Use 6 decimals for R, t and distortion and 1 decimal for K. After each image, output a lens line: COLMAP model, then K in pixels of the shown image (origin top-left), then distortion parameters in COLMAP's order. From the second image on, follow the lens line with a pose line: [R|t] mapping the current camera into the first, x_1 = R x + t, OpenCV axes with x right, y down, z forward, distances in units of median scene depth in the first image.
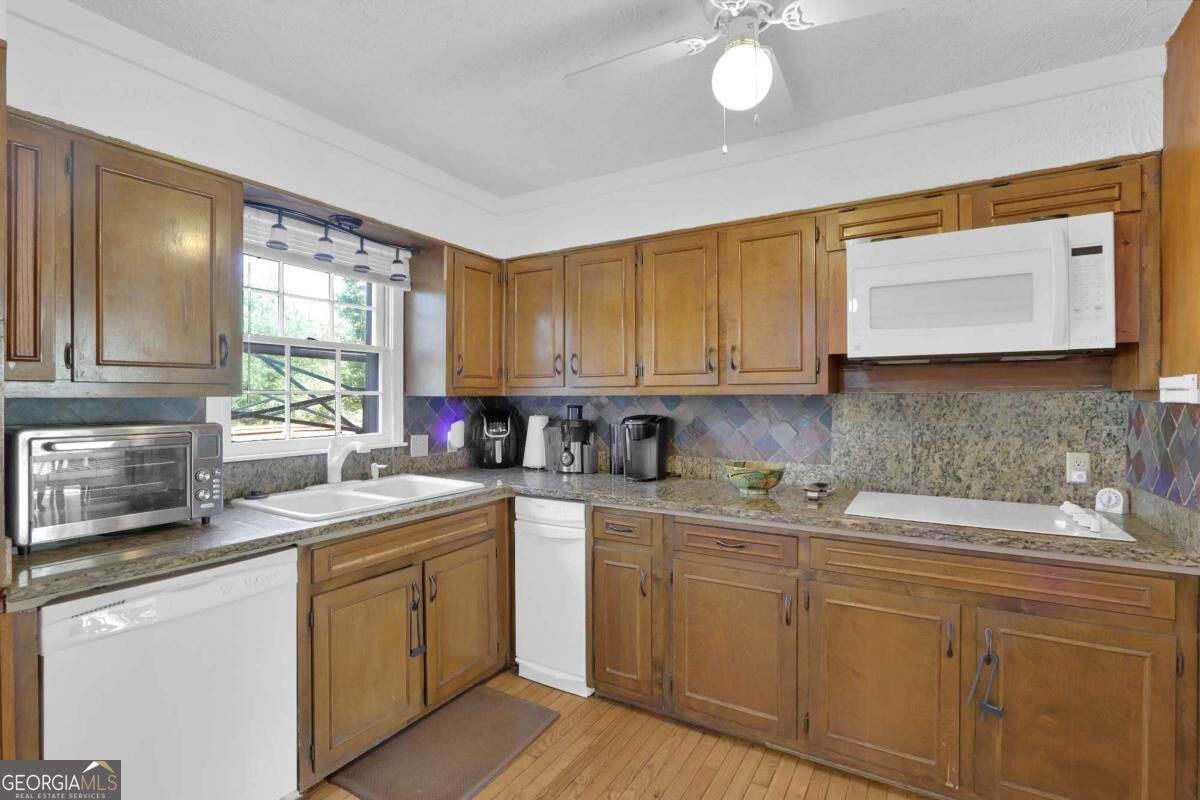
lens RADIAL K [[563.4, 0, 584.7], [0, 563.4, 389.7], [0, 0, 1]] dist [-0.013056, 0.000716]
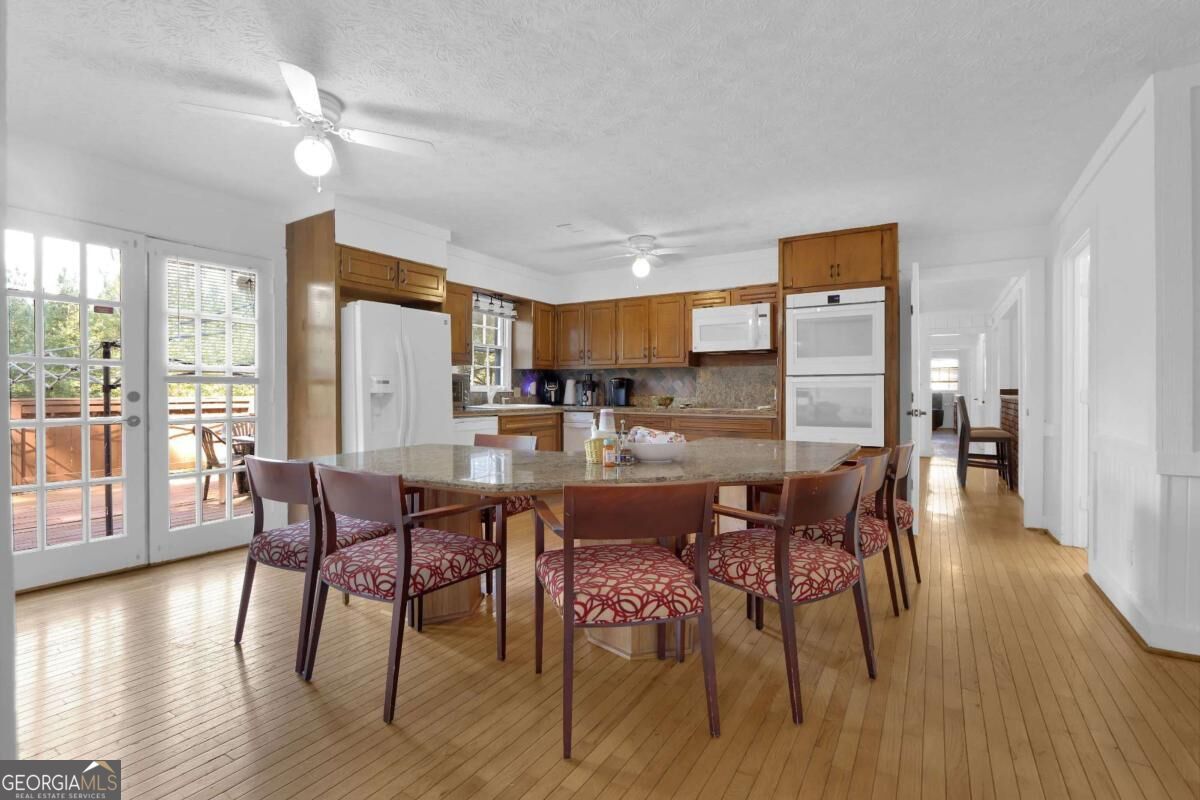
lens RADIAL K [[563.4, 0, 587.6], [0, 563.4, 458.0], [0, 0, 1]] dist [-0.013056, 0.000716]
pose [[0.999989, 0.004649, -0.000643, -0.020251], [-0.004530, 0.991872, 0.127163, 0.078020], [0.001229, -0.127159, 0.991882, -1.275794]]
